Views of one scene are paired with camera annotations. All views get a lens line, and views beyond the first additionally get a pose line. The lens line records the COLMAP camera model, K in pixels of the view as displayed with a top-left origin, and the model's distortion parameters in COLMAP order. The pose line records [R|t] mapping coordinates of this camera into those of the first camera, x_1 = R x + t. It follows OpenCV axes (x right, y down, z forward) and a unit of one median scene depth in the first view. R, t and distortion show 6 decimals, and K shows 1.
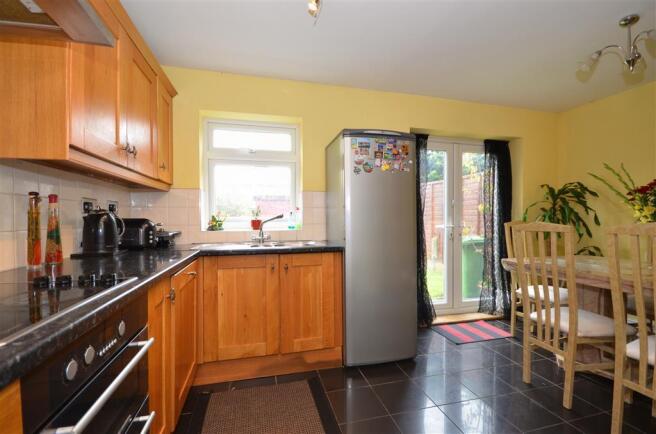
lens RADIAL K [[296.2, 0, 332.4], [0, 296.2, 221.6], [0, 0, 1]] dist [0.012949, -0.000128]
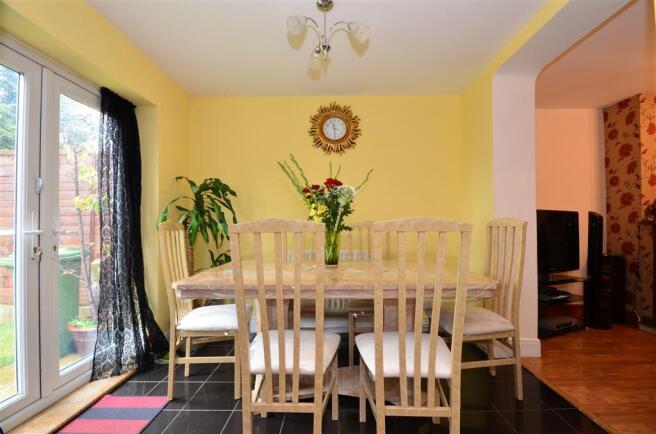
lens RADIAL K [[296.2, 0, 332.4], [0, 296.2, 221.6], [0, 0, 1]] dist [0.012949, -0.000128]
pose [[0.273705, 0.007791, 0.961782, 0.062611], [0.010866, 0.999878, -0.011192, 0.009155], [-0.961752, 0.013514, 0.273587, 0.408027]]
